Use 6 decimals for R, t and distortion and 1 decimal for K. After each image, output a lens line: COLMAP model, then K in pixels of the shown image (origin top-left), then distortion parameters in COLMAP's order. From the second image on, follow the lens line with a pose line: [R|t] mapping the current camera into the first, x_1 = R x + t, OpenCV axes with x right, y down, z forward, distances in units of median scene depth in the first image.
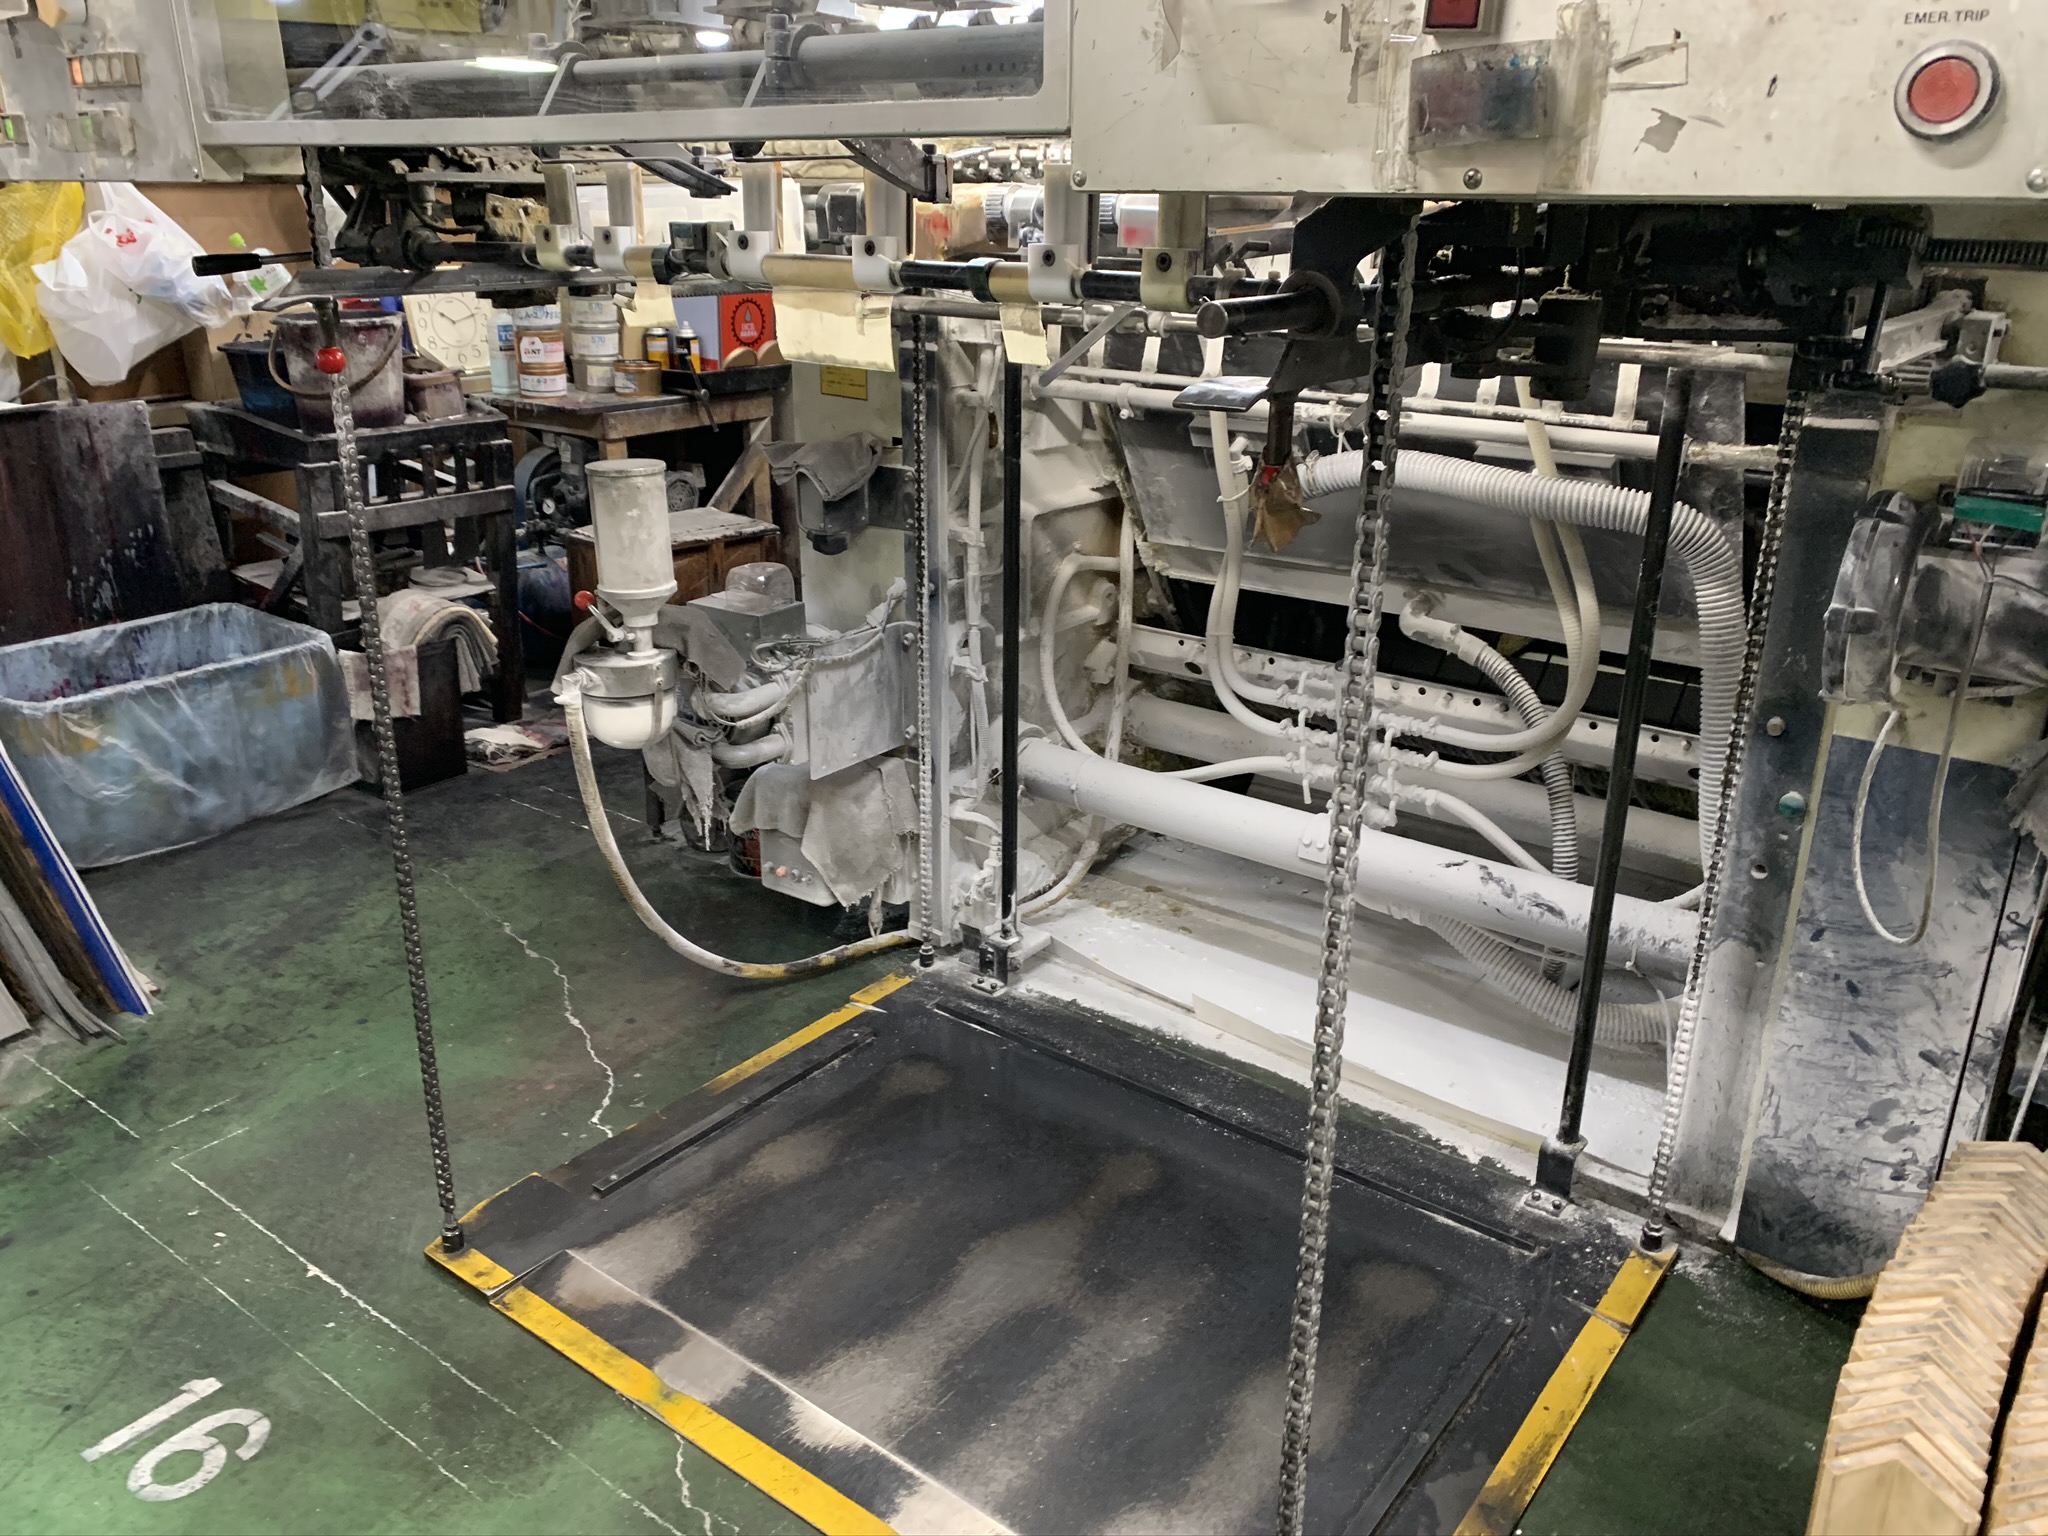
lens RADIAL K [[1550.0, 0, 1024.0], [0, 1550.0, 768.0], [0, 0, 1]] dist [0.049080, -0.069574]
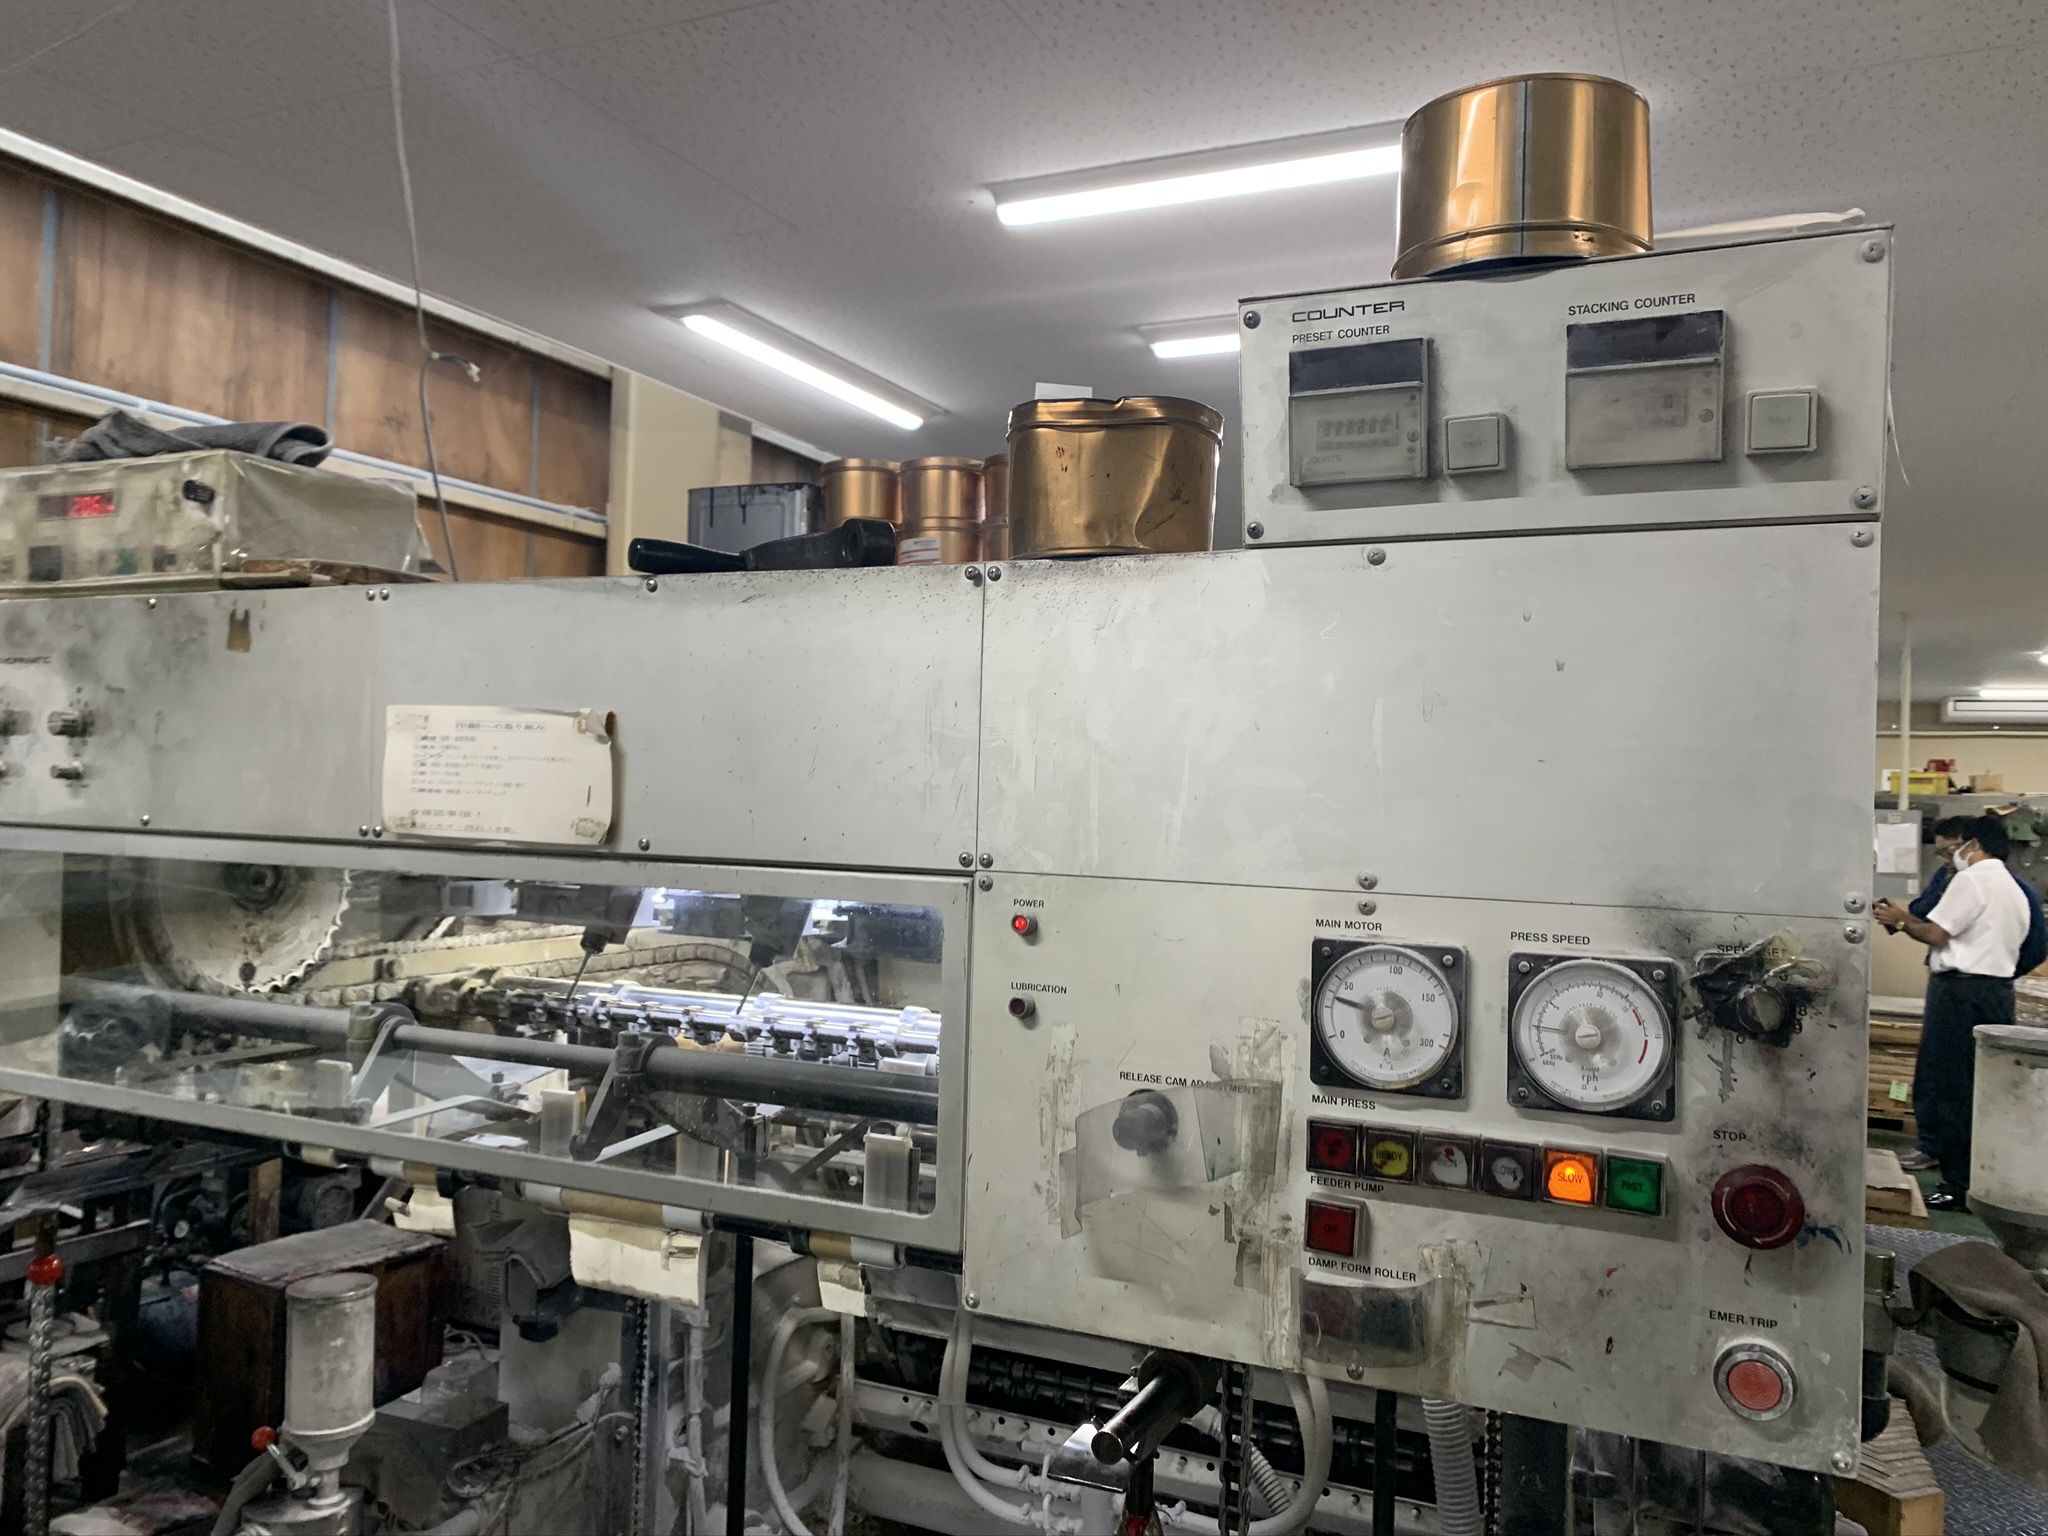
lens RADIAL K [[1571.1, 0, 1024.0], [0, 1571.1, 768.0], [0, 0, 1]] dist [-0.003771, -0.009488]
pose [[0.974785, 0.028338, 0.221340, -0.060171], [0.052696, 0.934616, -0.351732, -0.114278], [-0.216836, 0.354527, 0.909557, -0.038830]]
